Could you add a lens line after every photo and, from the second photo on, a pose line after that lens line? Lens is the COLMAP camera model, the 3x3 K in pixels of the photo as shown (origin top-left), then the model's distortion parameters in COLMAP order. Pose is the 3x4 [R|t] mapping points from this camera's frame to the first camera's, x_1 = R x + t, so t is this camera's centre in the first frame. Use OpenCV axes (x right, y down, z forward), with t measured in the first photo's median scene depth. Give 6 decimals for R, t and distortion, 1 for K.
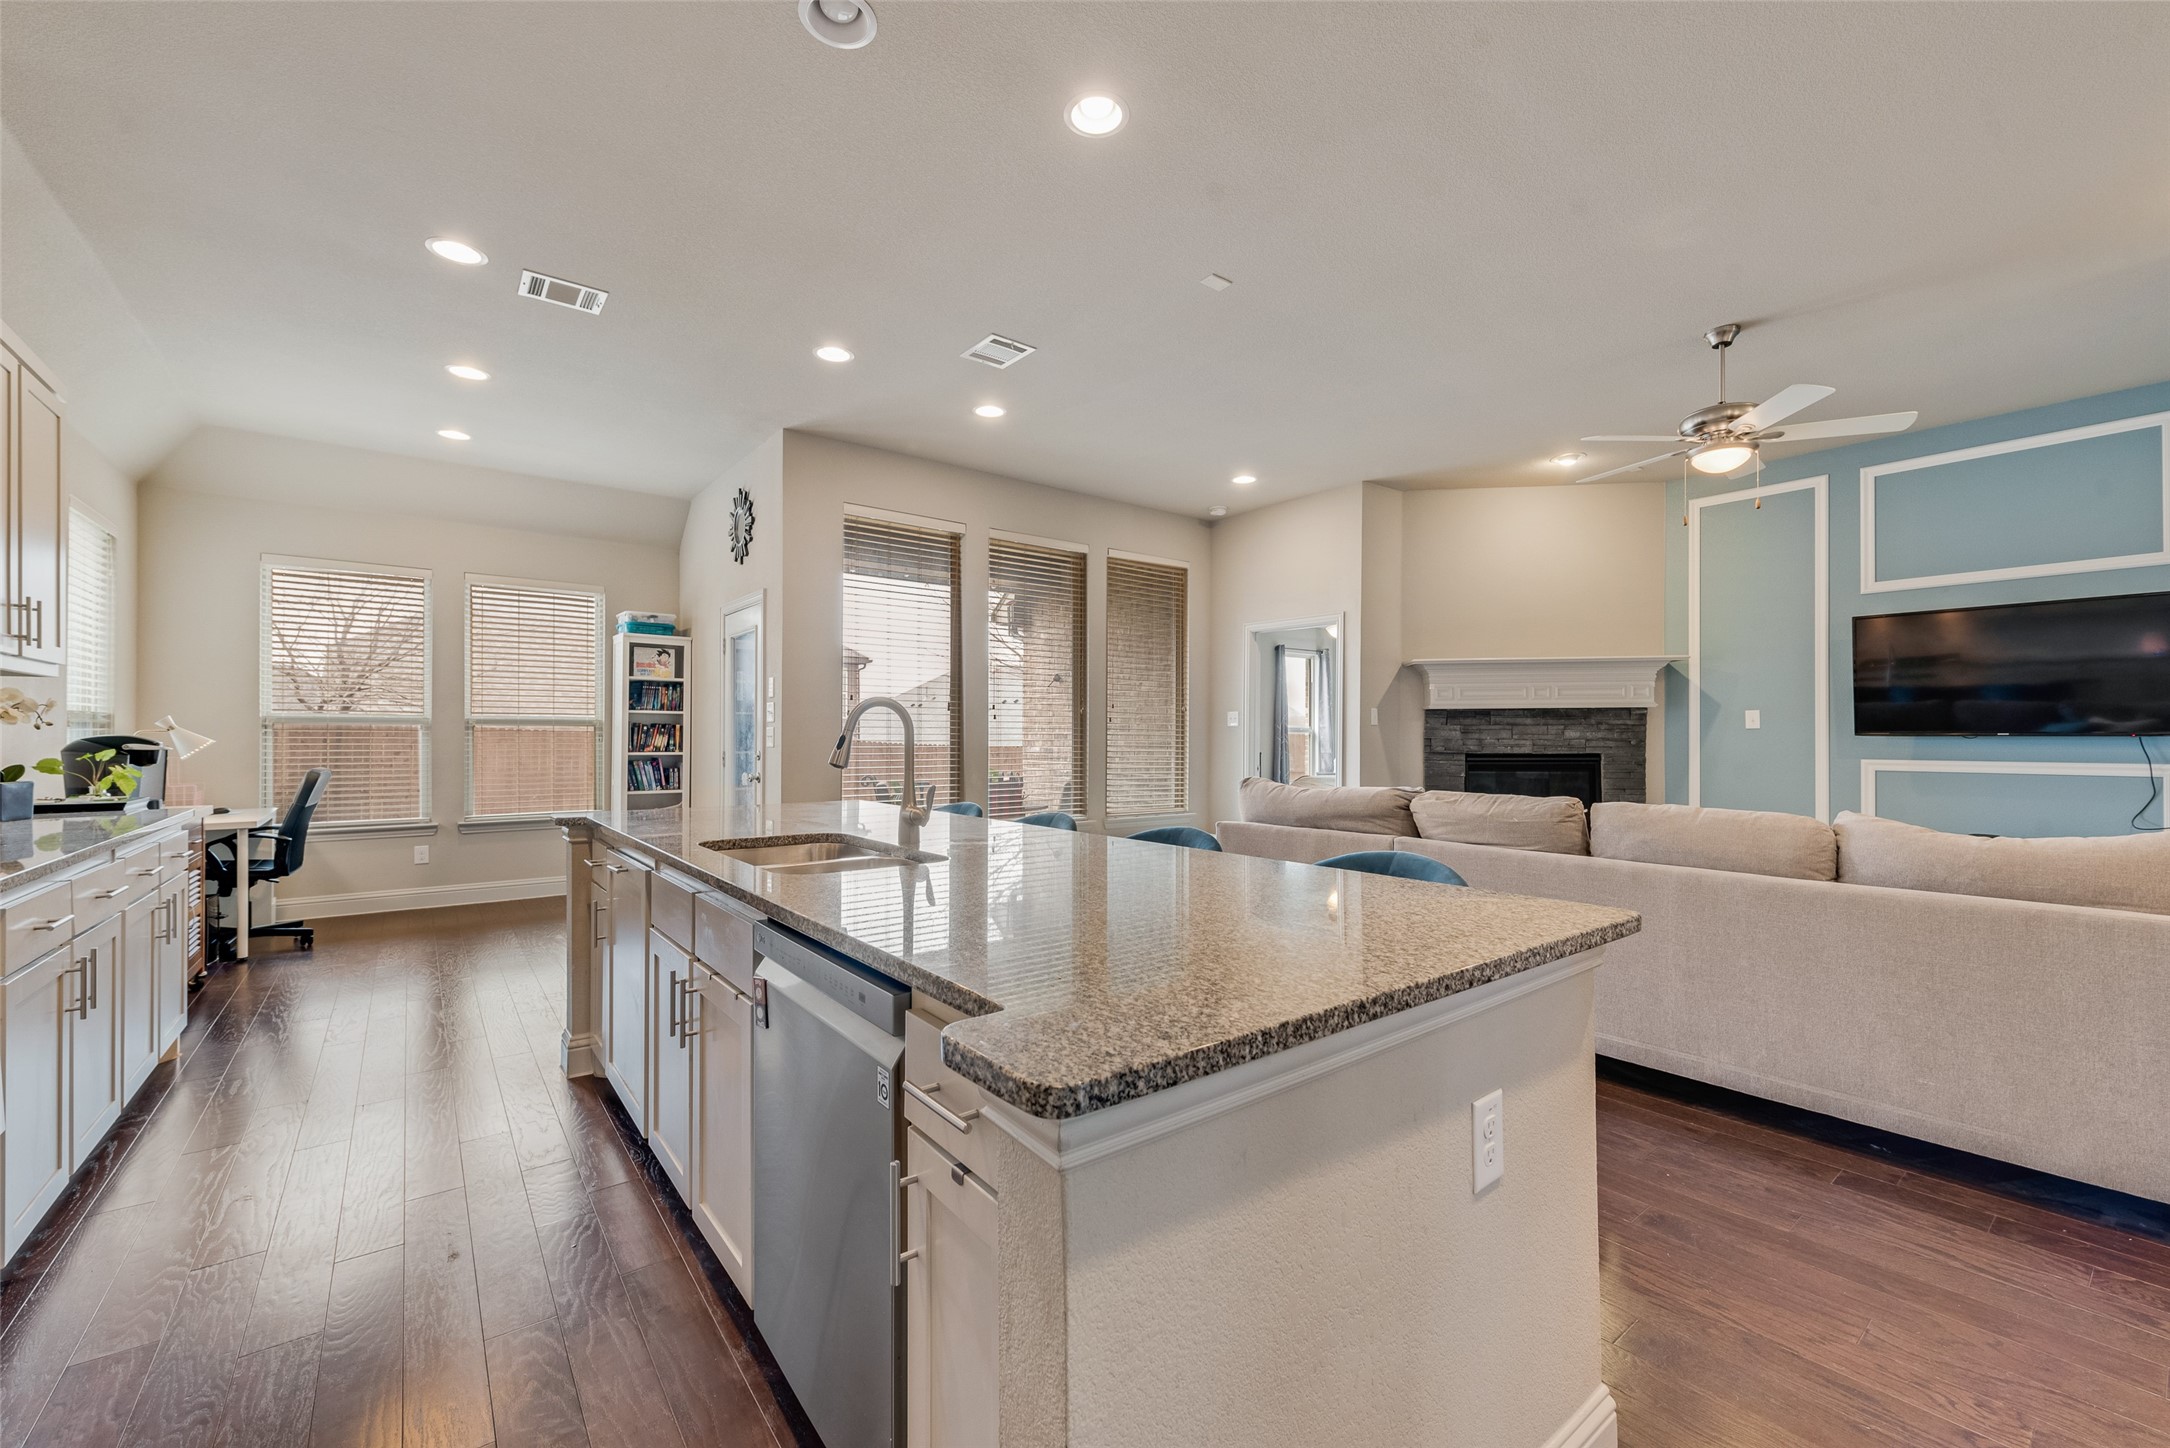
lens RADIAL K [[857.2, 0, 1080.1], [0, 857.2, 729.9], [0, 0, 1]] dist [0.002803, -0.000364]
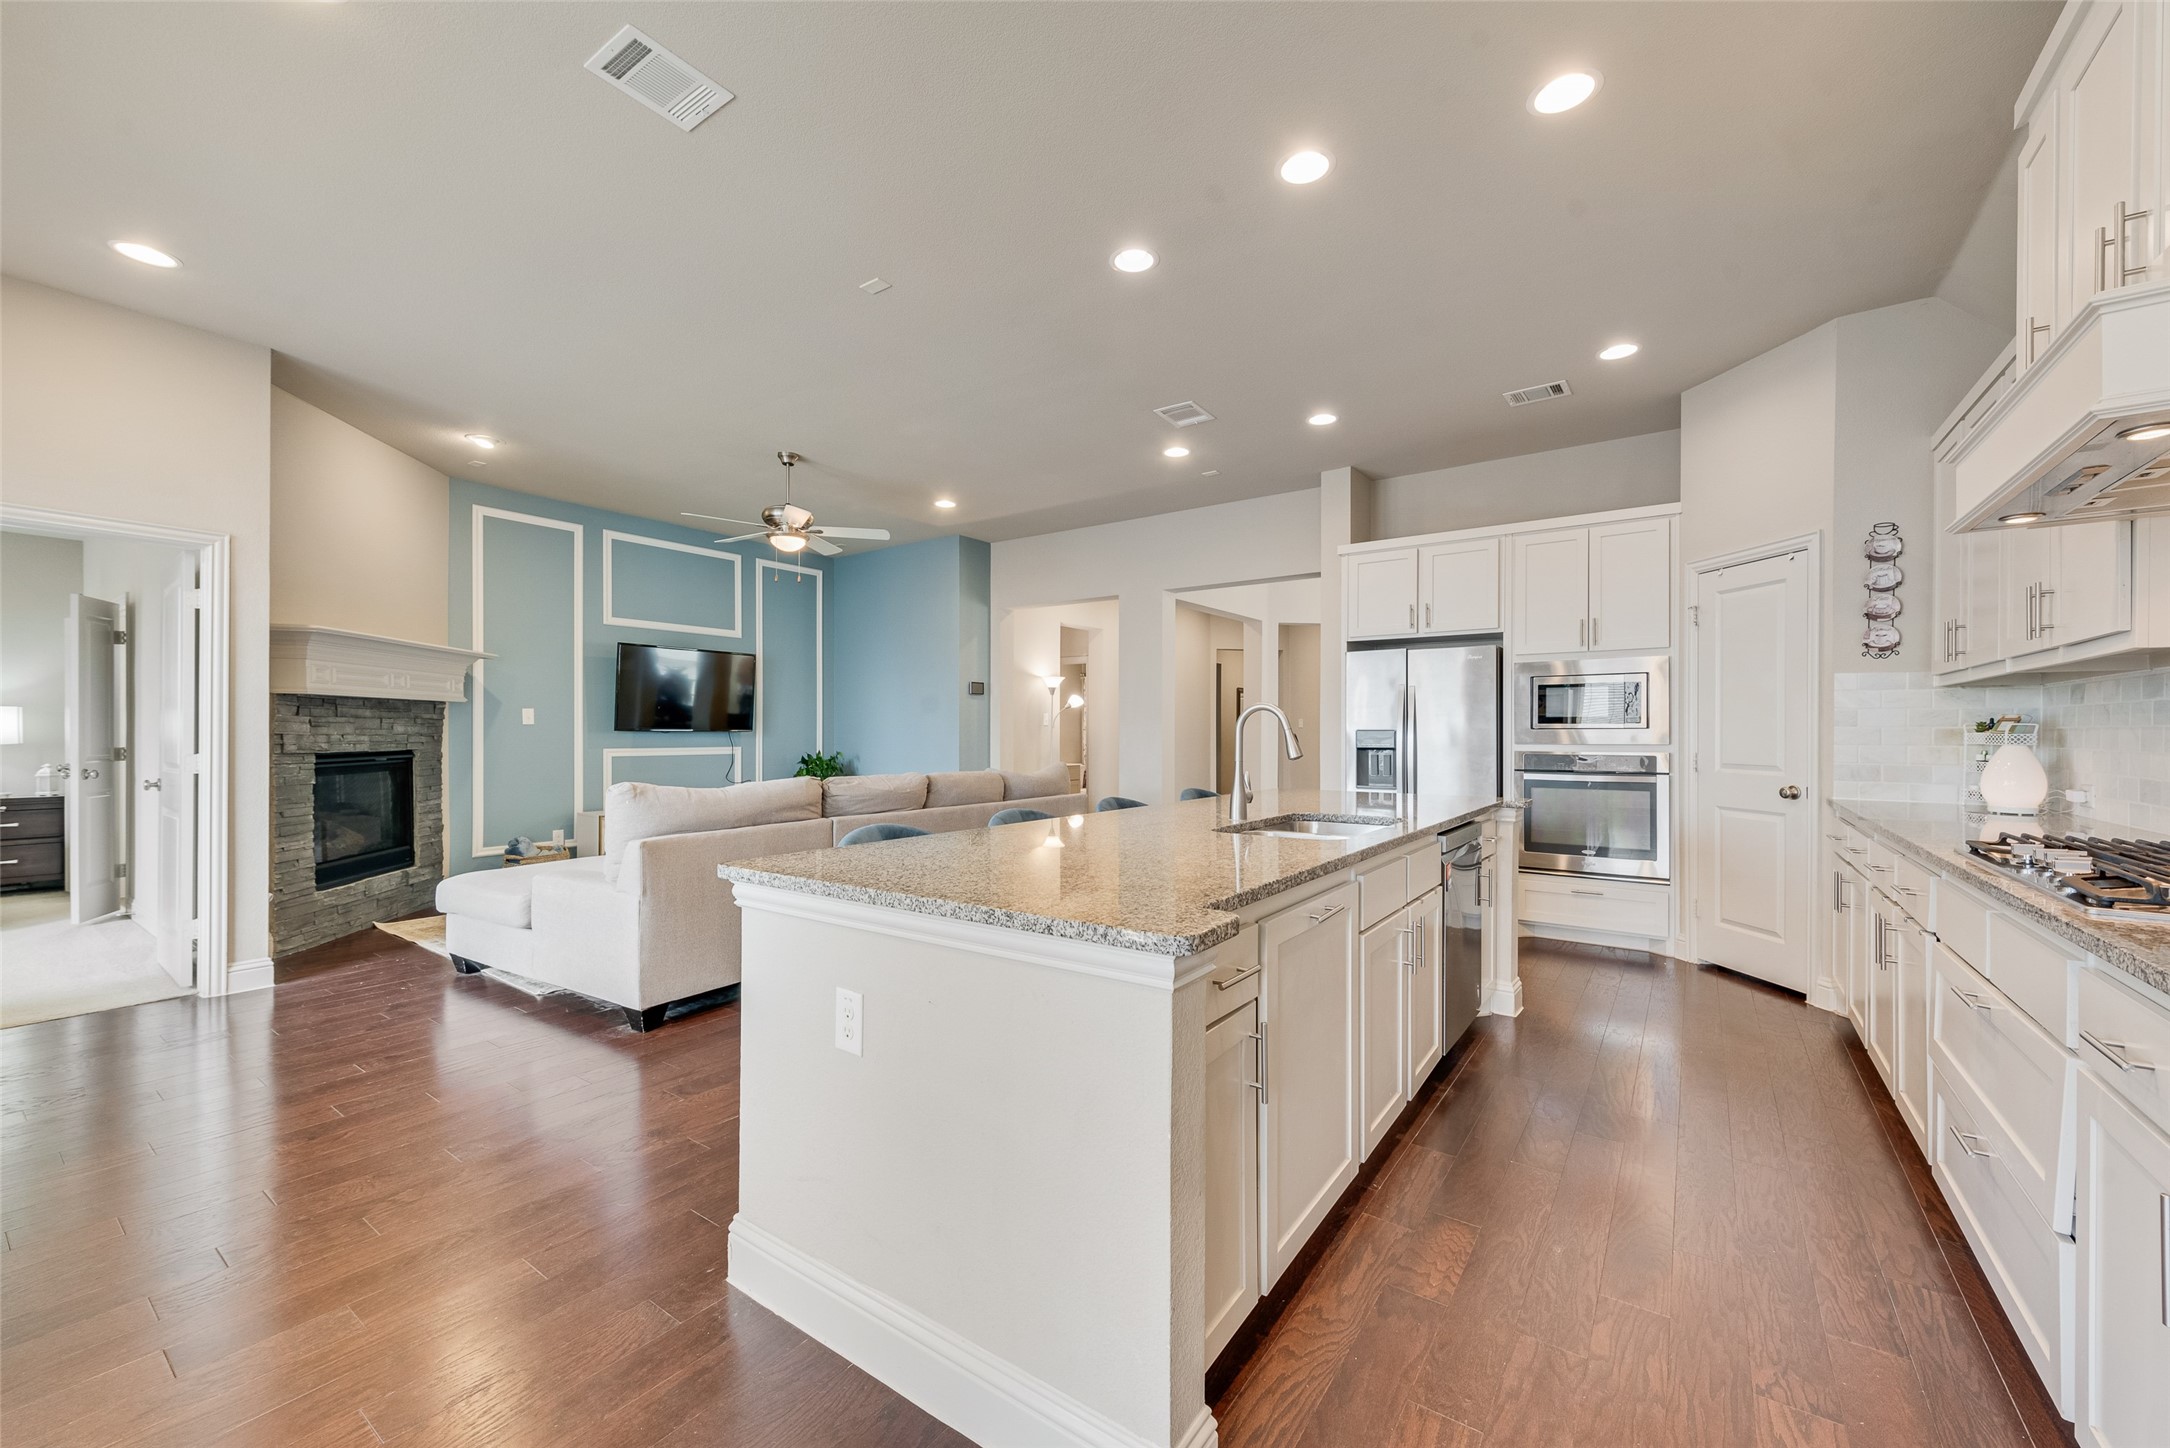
lens RADIAL K [[857.2, 0, 1090.7], [0, 857.2, 737.6], [0, 0, 1]] dist [0.002803, -0.000364]
pose [[-0.308099, -0.005671, 0.951338, -0.502984], [-0.005295, 0.999977, 0.004246, 0.006457], [-0.951340, -0.003729, -0.308122, 0.596544]]
